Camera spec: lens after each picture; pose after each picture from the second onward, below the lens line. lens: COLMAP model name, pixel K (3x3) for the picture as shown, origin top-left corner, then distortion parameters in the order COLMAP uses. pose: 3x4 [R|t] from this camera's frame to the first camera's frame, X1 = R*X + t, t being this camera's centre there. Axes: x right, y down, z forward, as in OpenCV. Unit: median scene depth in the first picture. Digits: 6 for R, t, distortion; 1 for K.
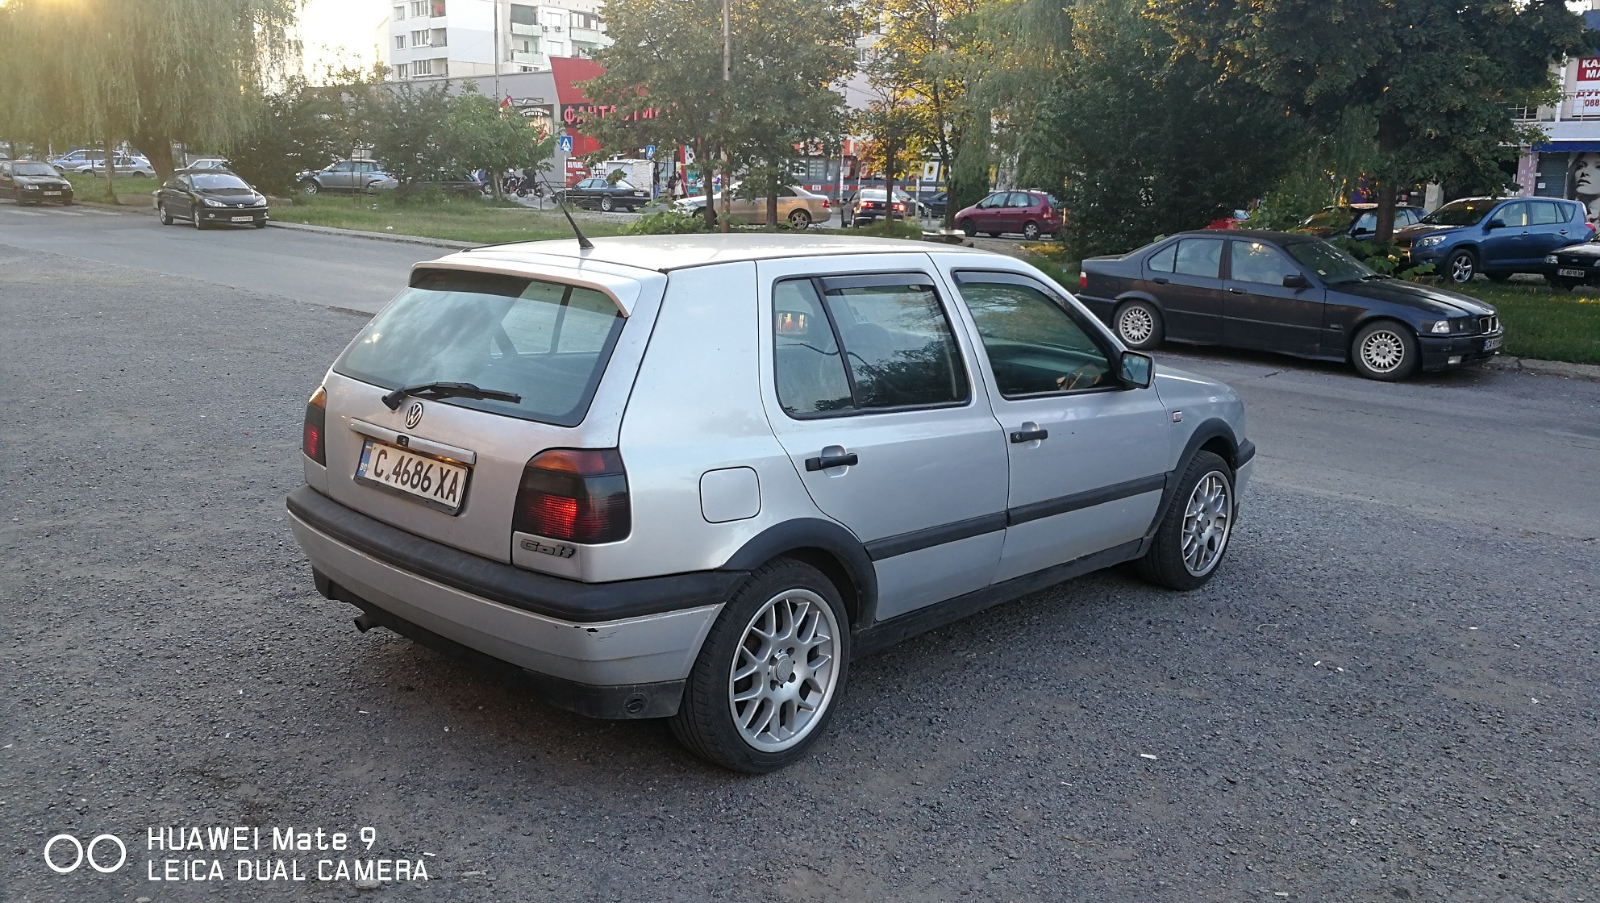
lens RADIAL K [[1226.8, 0, 801.3], [0, 1226.8, 421.6], [0, 0, 1]] dist [0.003898, -0.000914]
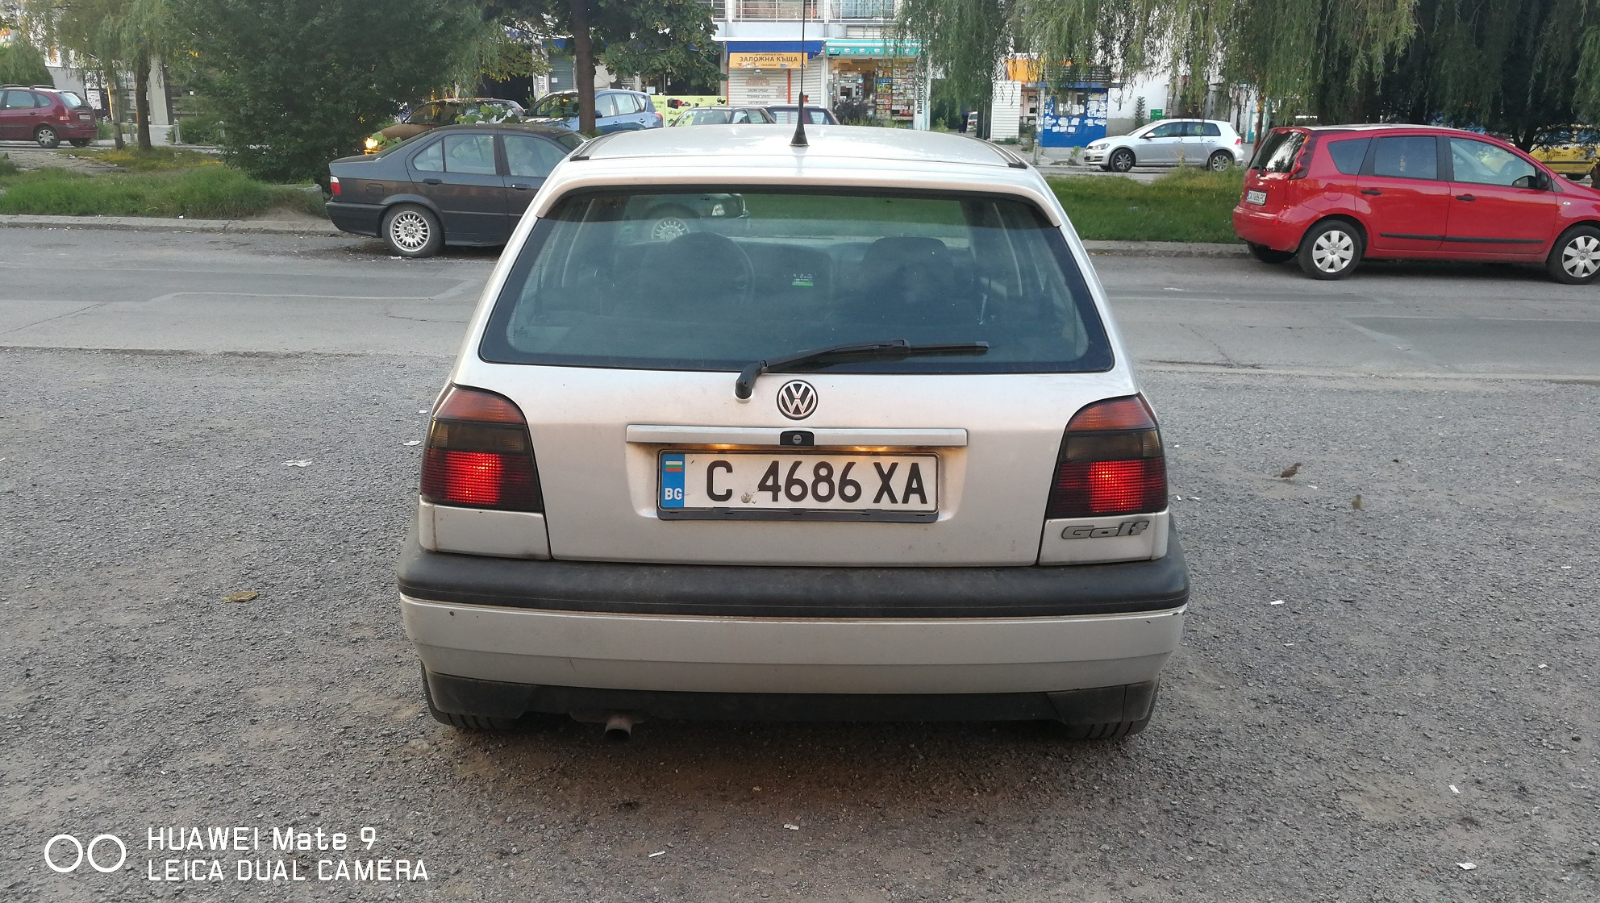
lens RADIAL K [[1254.5, 0, 814.5], [0, 1254.5, 434.3], [0, 0, 1]] dist [0.003321, -0.000908]
pose [[0.757592, -0.181848, 0.626885, -0.758681], [0.128264, 0.983158, 0.130189, -0.076521], [-0.640002, -0.018223, 0.768157, 0.457657]]
